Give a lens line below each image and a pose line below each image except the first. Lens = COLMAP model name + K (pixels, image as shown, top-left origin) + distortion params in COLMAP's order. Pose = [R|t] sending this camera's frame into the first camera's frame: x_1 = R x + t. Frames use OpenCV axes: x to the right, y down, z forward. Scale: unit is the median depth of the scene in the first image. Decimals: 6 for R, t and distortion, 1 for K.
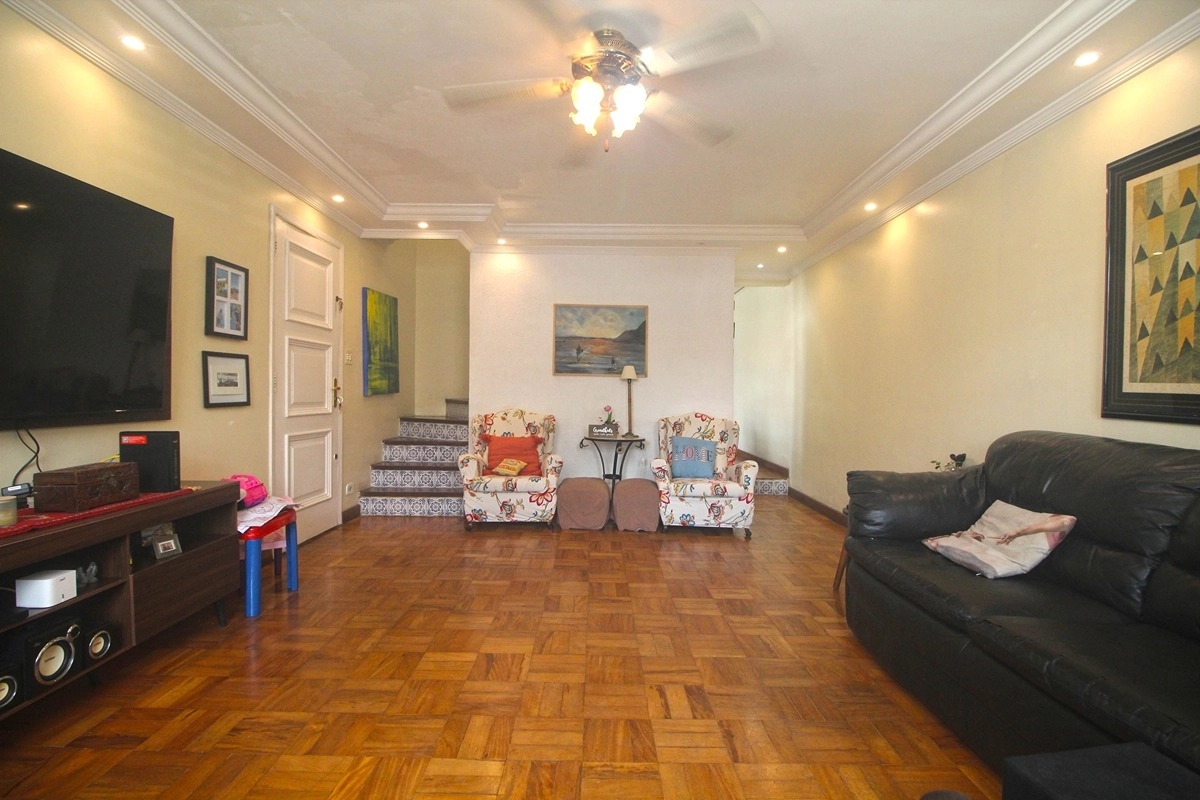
lens RADIAL K [[592.2, 0, 605.4], [0, 592.2, 400.7], [0, 0, 1]] dist [-0.000300, -0.015498]
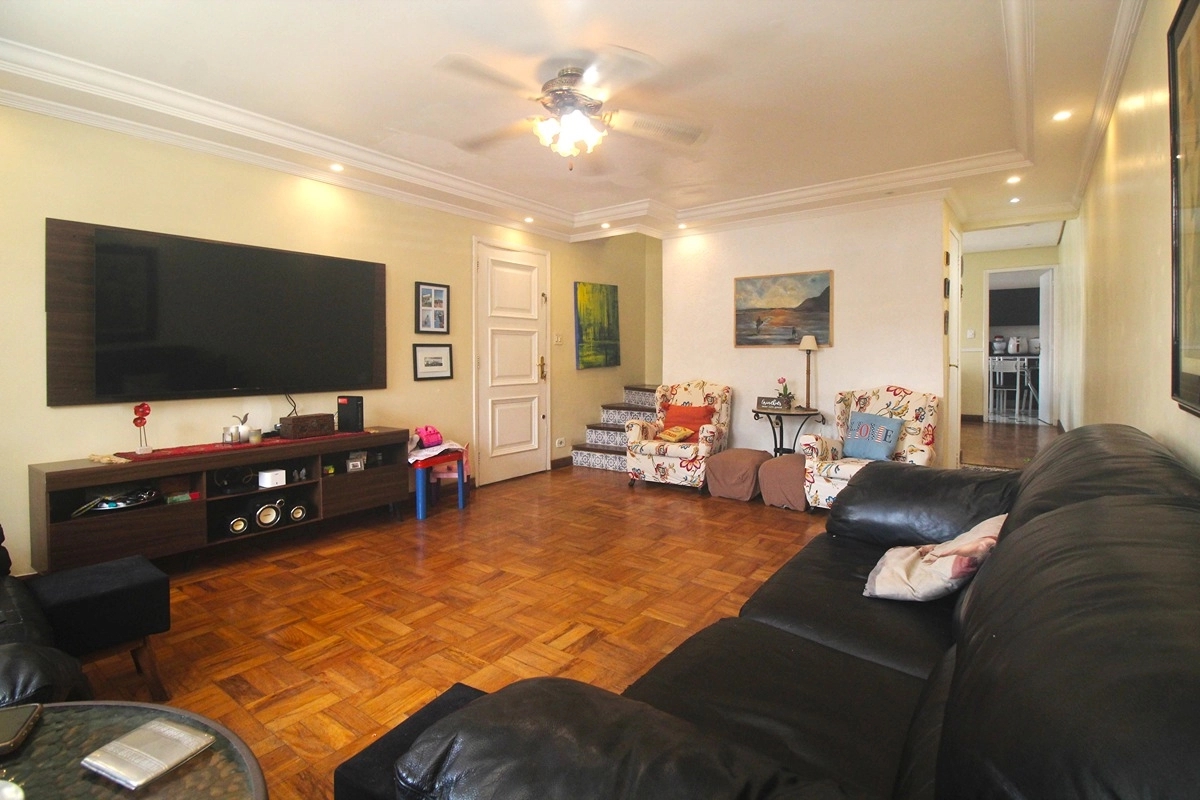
lens RADIAL K [[592.9, 0, 595.7], [0, 592.9, 366.7], [0, 0, 1]] dist [-0.000804, -0.000221]
pose [[0.788066, -0.006014, -0.615561, 0.424333], [0.007291, 0.999973, -0.000435, -0.013461], [0.615547, -0.004145, 0.788089, 0.048875]]
